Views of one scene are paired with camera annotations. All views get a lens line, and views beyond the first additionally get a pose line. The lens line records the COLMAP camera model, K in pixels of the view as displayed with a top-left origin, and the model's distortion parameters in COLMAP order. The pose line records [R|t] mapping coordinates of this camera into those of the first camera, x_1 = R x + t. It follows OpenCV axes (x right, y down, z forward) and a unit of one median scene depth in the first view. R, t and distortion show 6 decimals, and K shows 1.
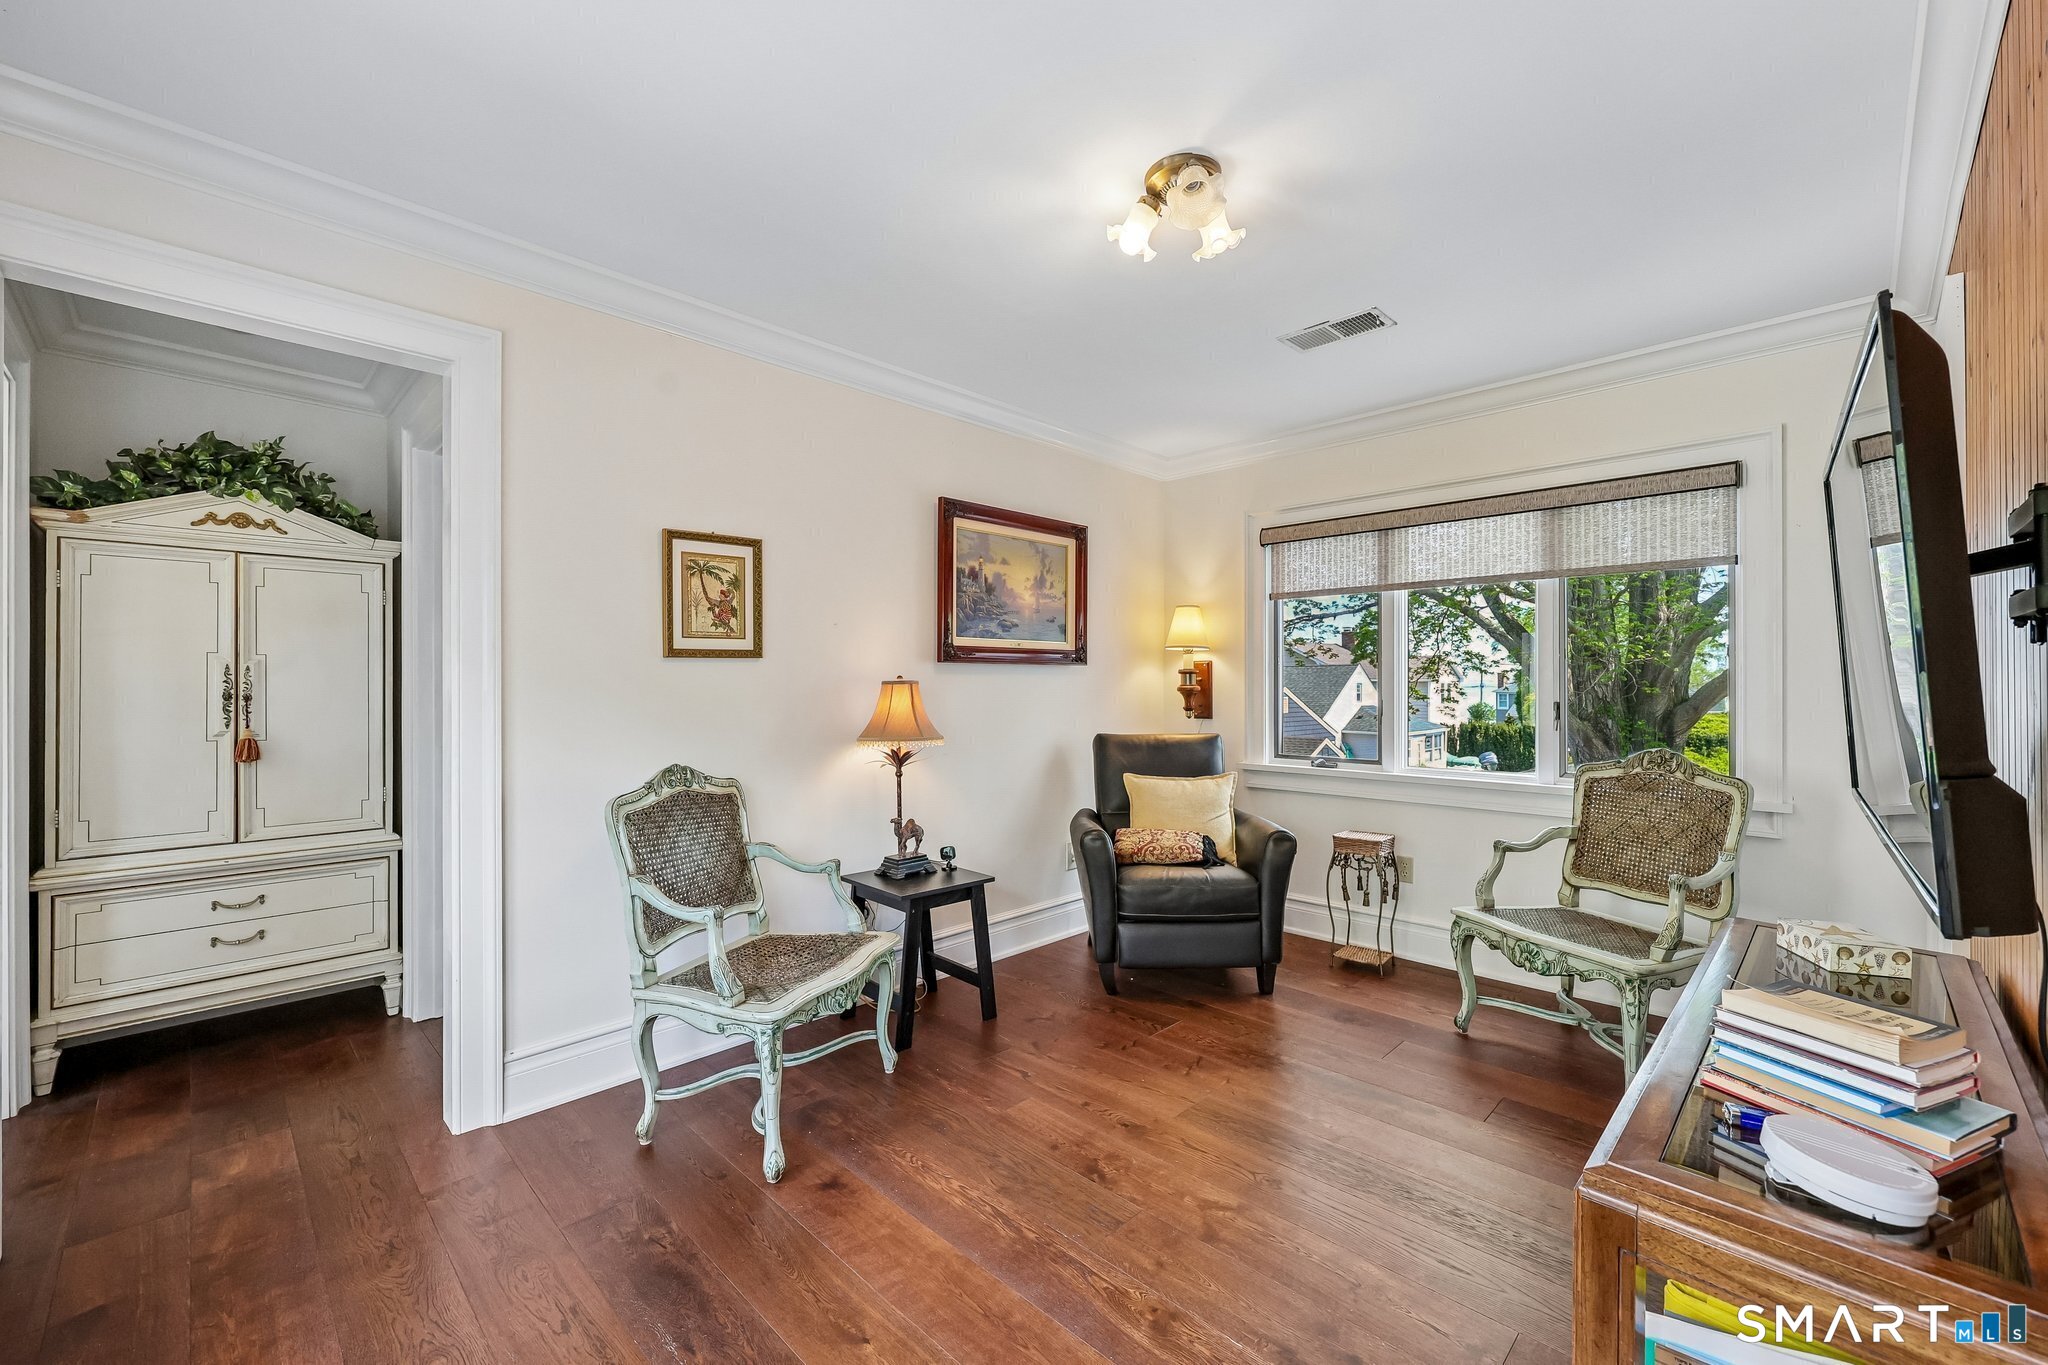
lens RADIAL K [[825.3, 0, 1021.9], [0, 825.3, 673.5], [0, 0, 1]] dist [0.000610, 0.000202]
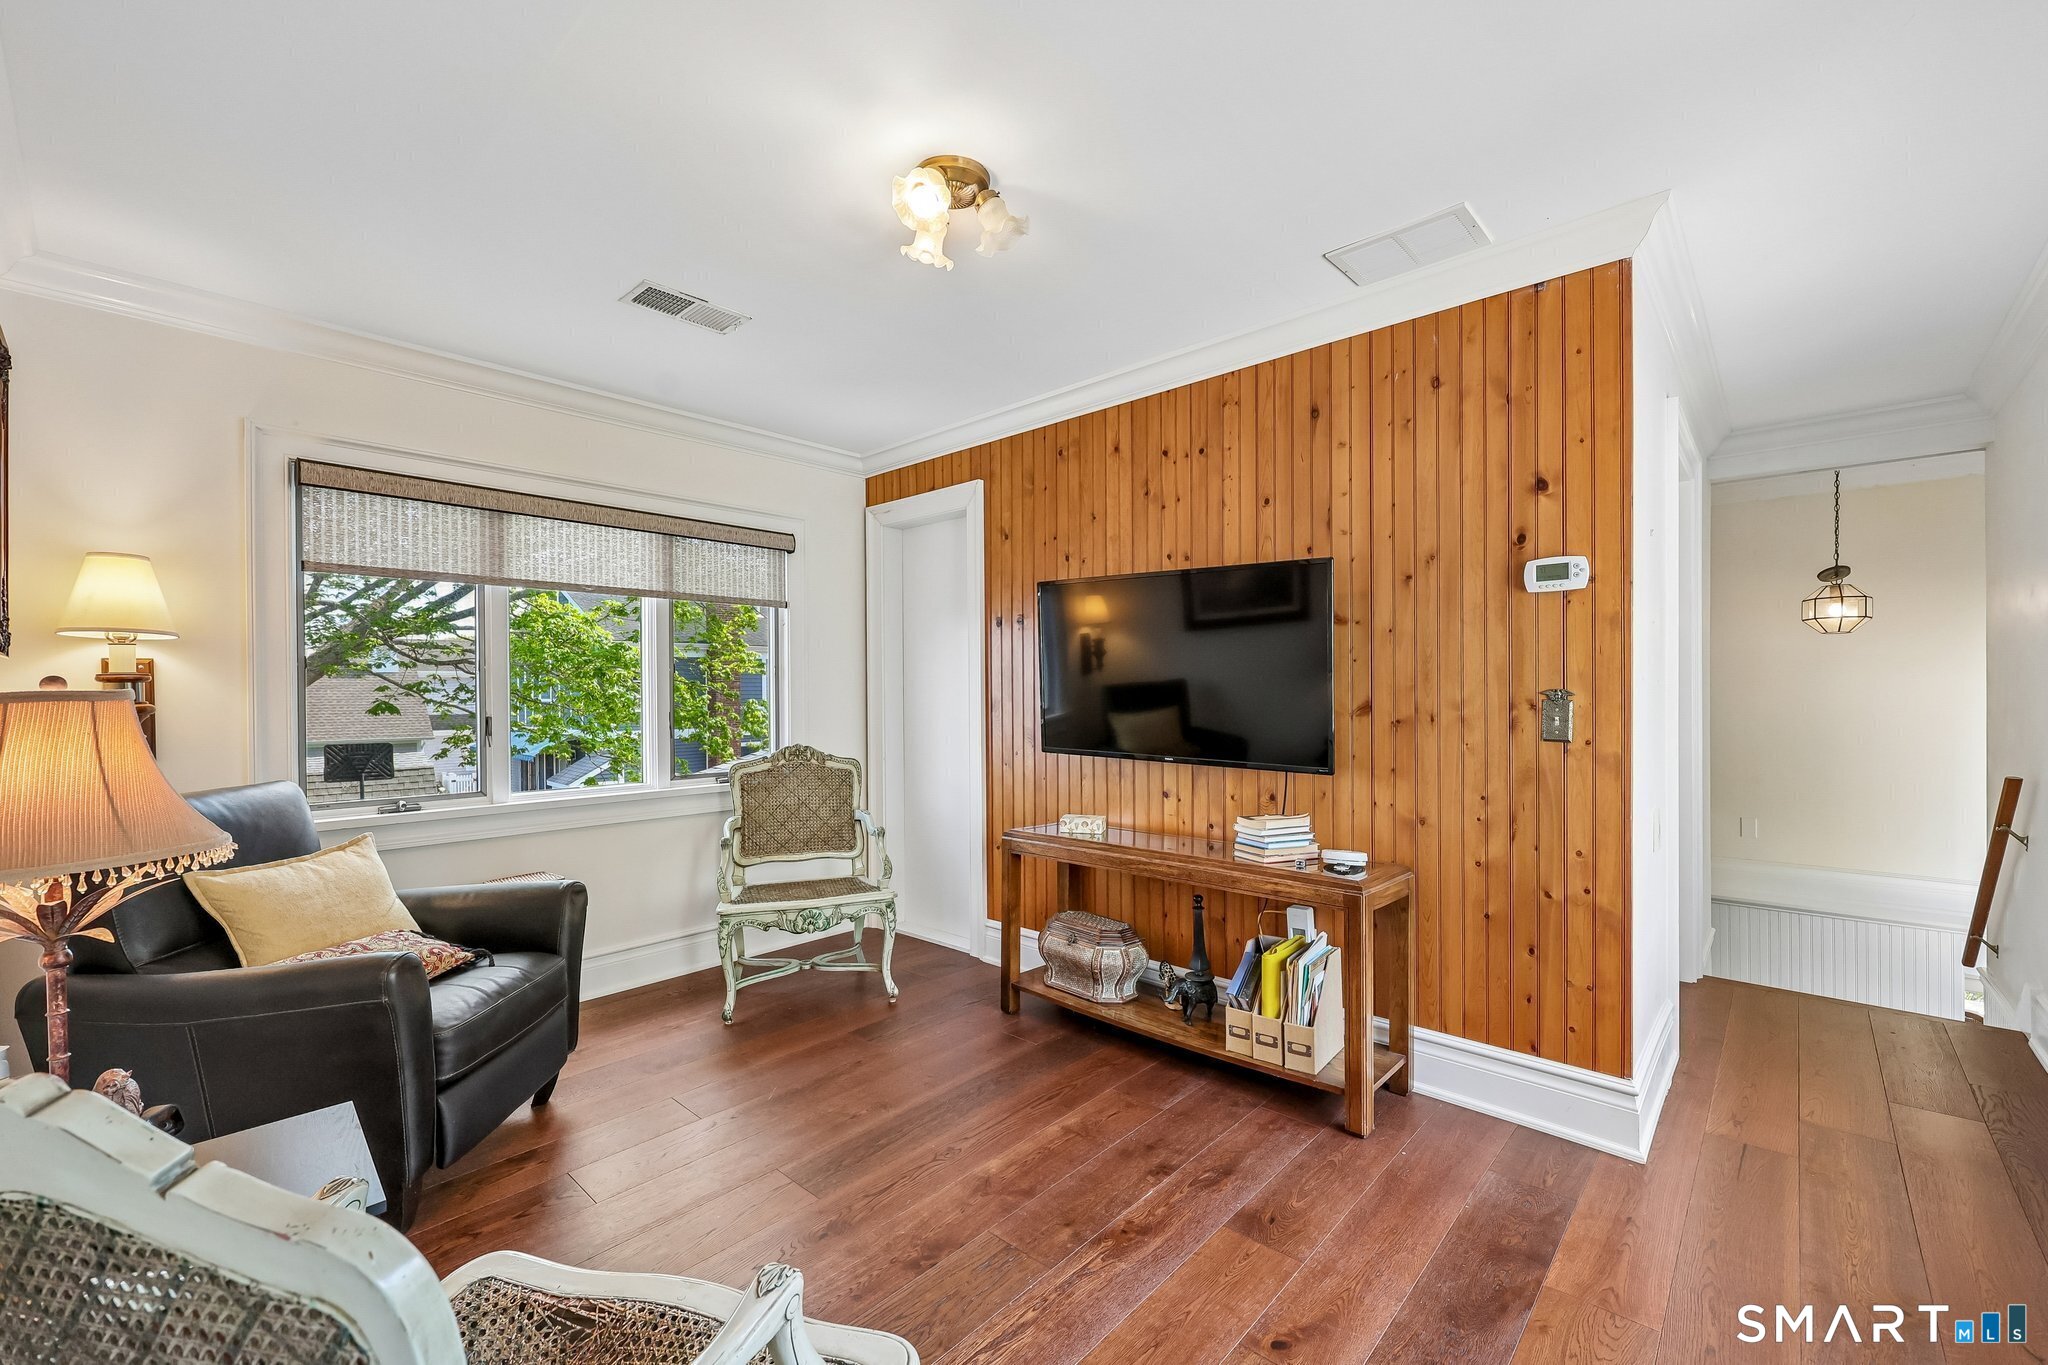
lens RADIAL K [[825.3, 0, 1025.7], [0, 825.3, 702.5], [0, 0, 1]] dist [0.000610, 0.000202]
pose [[-0.006960, -0.017842, 0.999817, -0.470212], [-0.012968, 0.999758, 0.017751, -0.003414], [-0.999892, -0.012842, -0.007190, 0.548007]]
